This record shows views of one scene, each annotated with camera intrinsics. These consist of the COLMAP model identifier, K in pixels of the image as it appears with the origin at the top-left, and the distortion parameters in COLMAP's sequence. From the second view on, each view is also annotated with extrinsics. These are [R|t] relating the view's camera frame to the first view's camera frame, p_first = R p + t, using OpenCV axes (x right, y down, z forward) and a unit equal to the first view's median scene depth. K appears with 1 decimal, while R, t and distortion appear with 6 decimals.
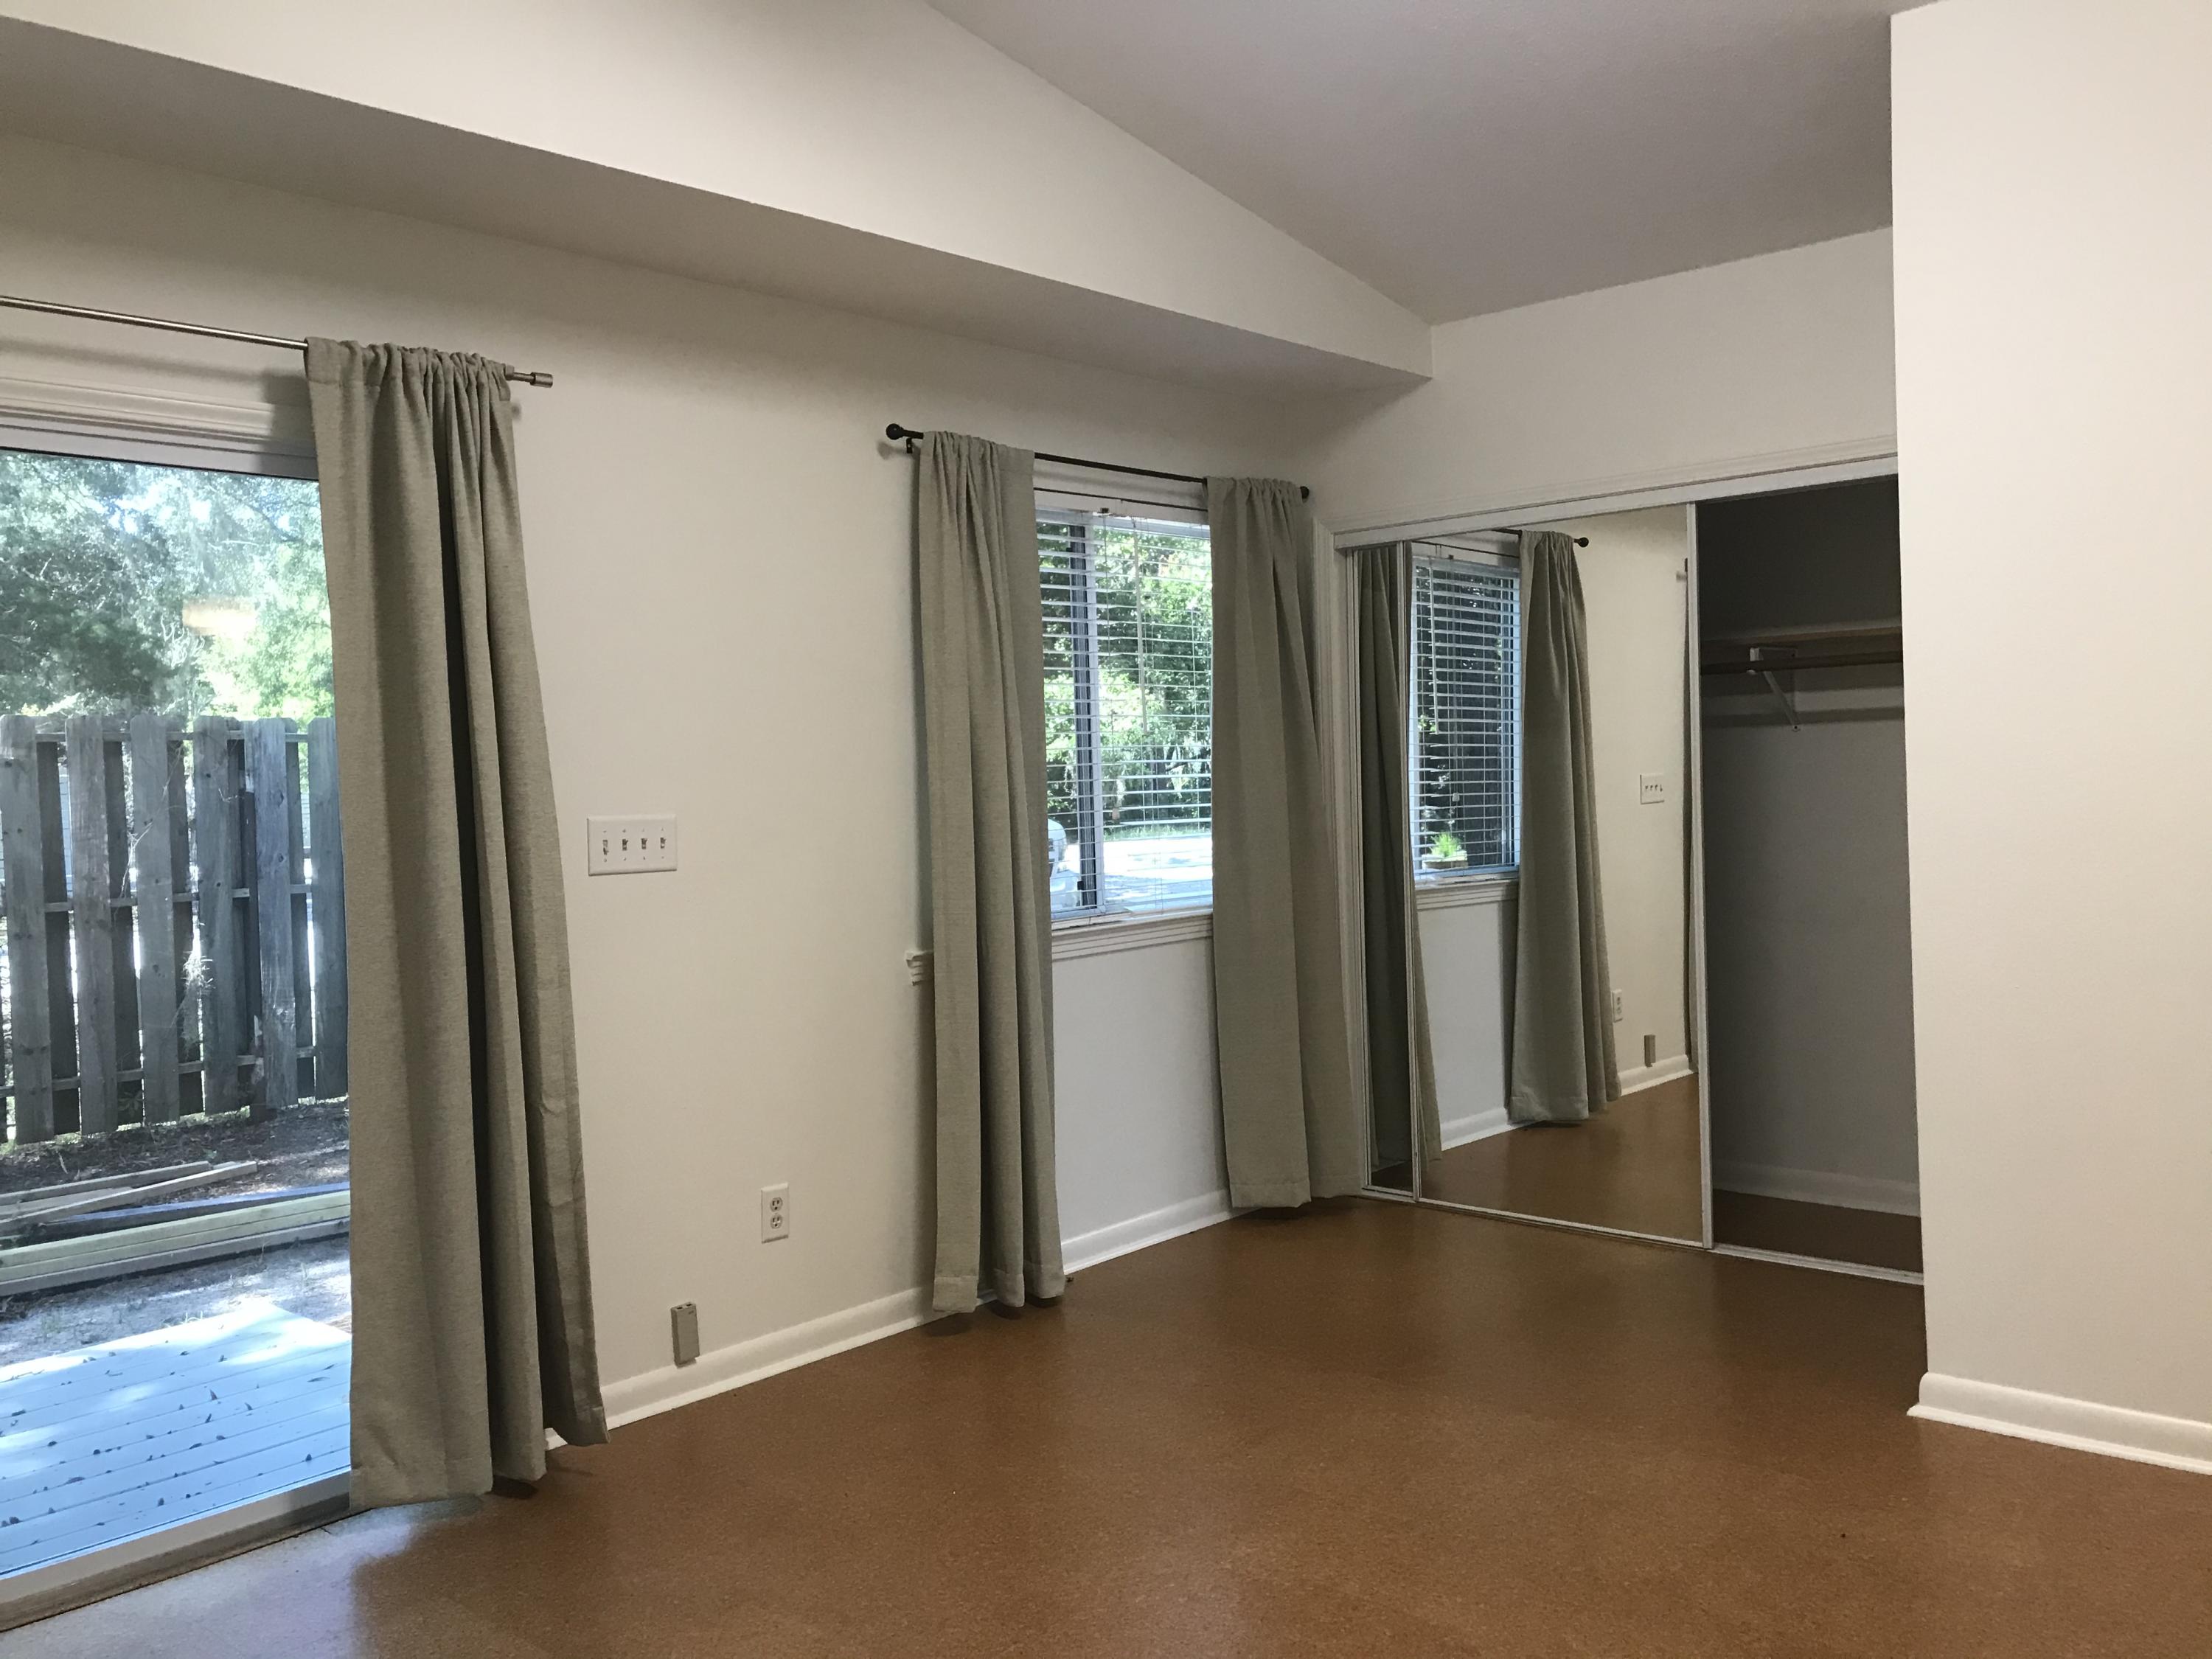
lens RADIAL K [[1802.7, 0, 1101.4], [0, 1802.7, 806.4], [0, 0, 1]] dist [0.029422, -0.001825]
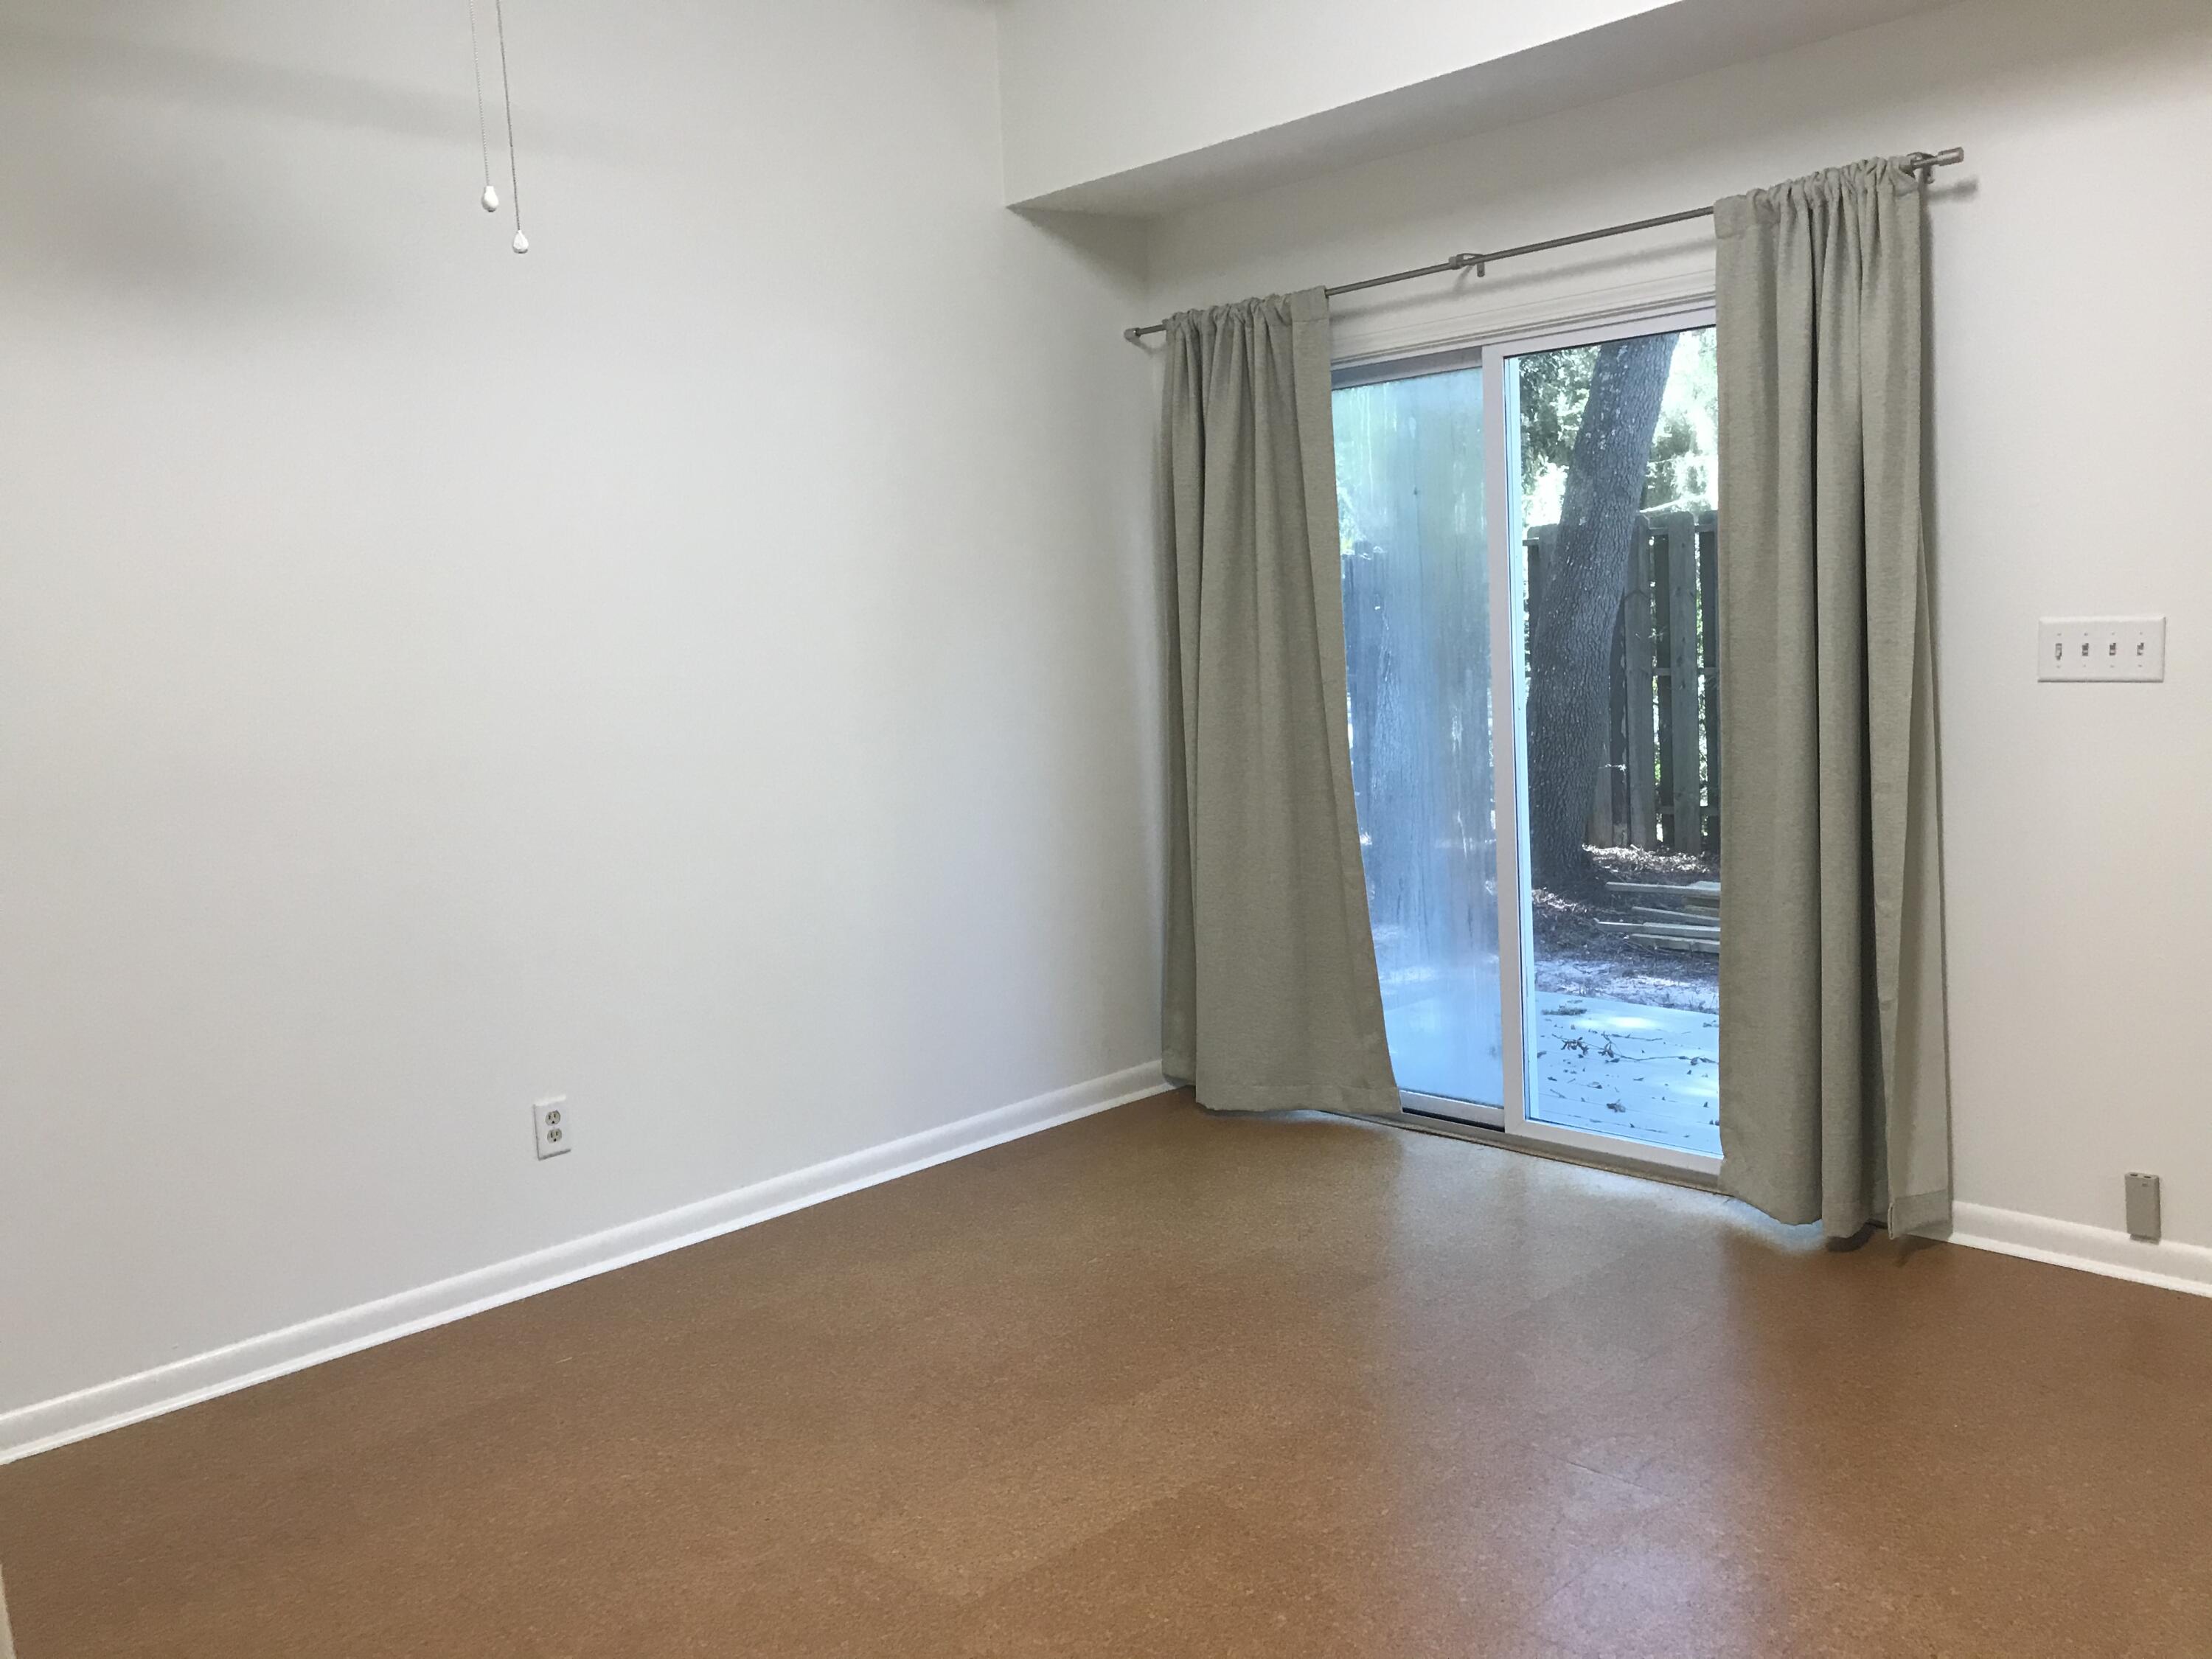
lens RADIAL K [[1802.7, 0, 1101.4], [0, 1802.7, 806.4], [0, 0, 1]] dist [0.029422, -0.001825]
pose [[-0.042967, 0.156488, -0.986745, 0.655632], [0.046358, 0.986905, 0.154495, -0.063752], [0.998000, -0.039105, -0.049659, 0.560260]]
